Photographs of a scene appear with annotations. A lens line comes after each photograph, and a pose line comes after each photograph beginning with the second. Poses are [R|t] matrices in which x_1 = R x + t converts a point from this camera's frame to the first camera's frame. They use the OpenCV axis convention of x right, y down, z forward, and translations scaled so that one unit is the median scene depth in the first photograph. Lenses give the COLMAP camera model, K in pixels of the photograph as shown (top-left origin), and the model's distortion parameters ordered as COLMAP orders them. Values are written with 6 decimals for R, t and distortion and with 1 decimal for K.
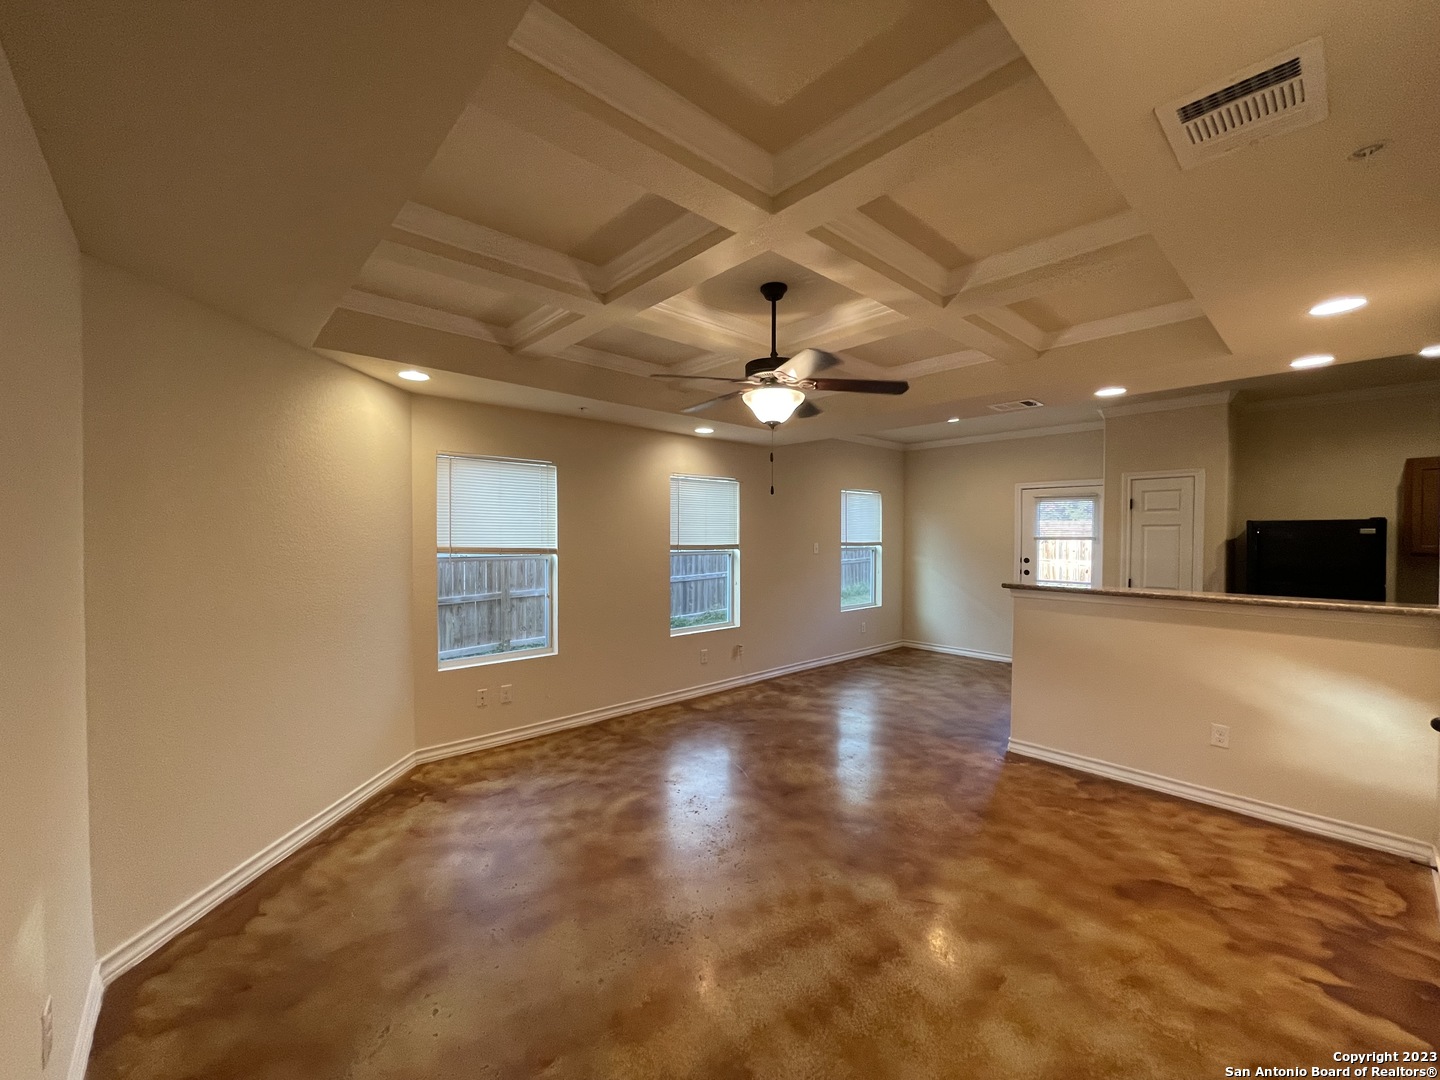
lens RADIAL K [[579.6, 0, 716.7], [0, 579.6, 544.6], [0, 0, 1]] dist [0.000063, 0.000090]
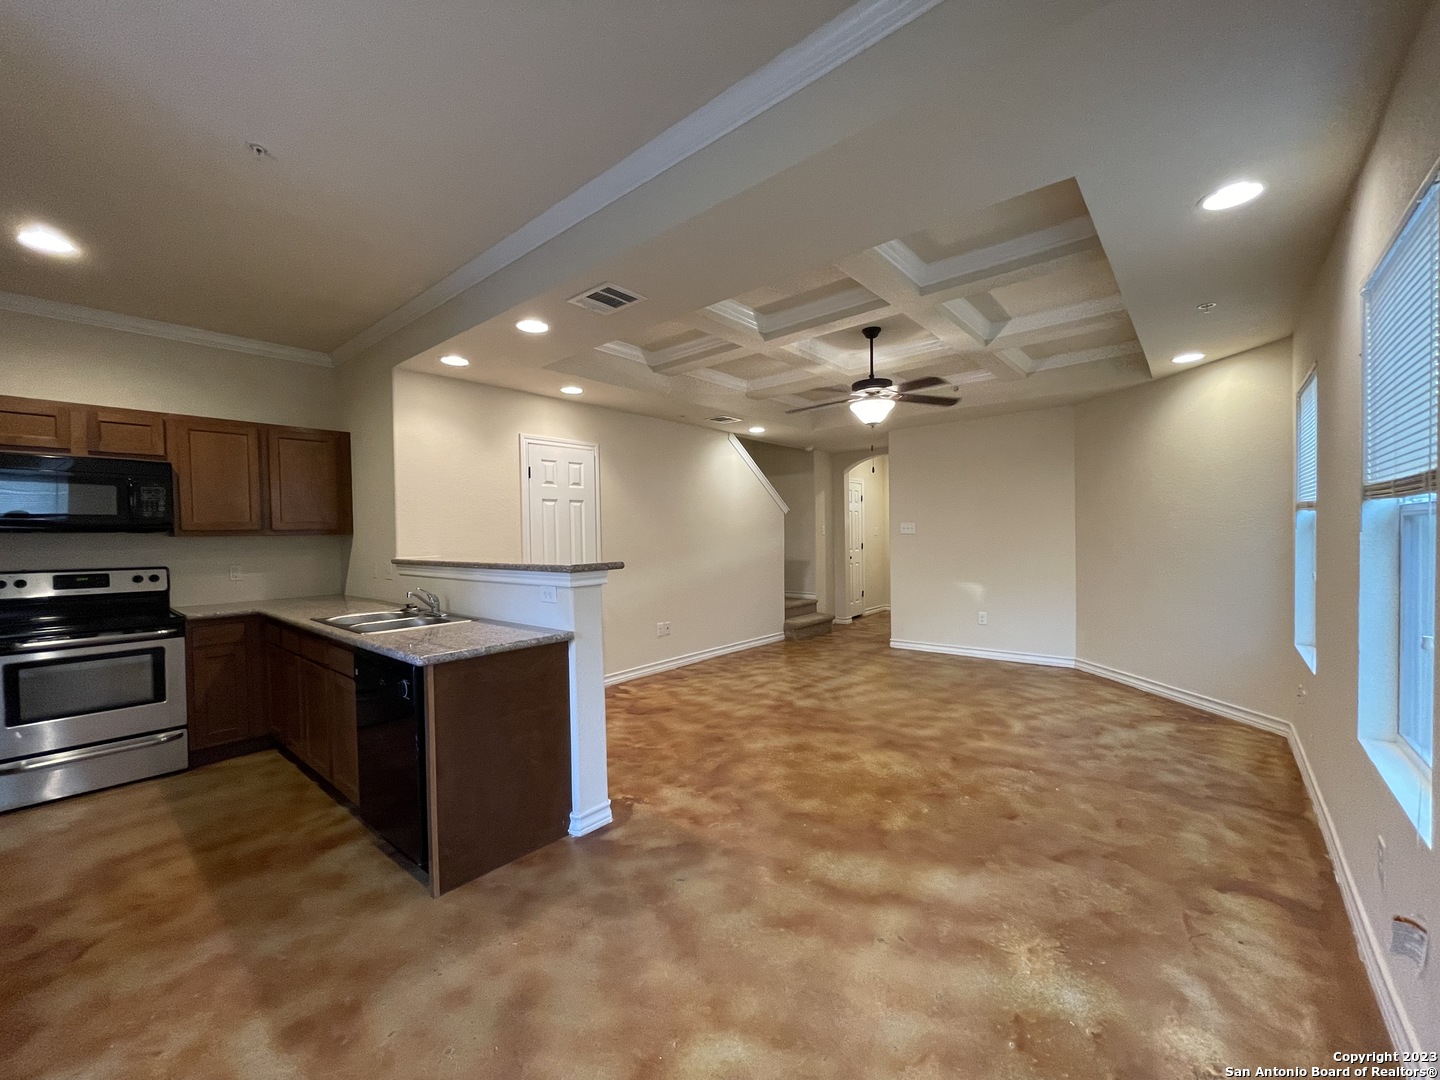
lens RADIAL K [[579.6, 0, 716.7], [0, 579.6, 544.6], [0, 0, 1]] dist [0.000063, 0.000090]
pose [[-0.991691, 0.017810, -0.127406, 0.541322], [0.013248, 0.999243, 0.036565, 0.026833], [0.127961, 0.034573, -0.991176, 1.932149]]
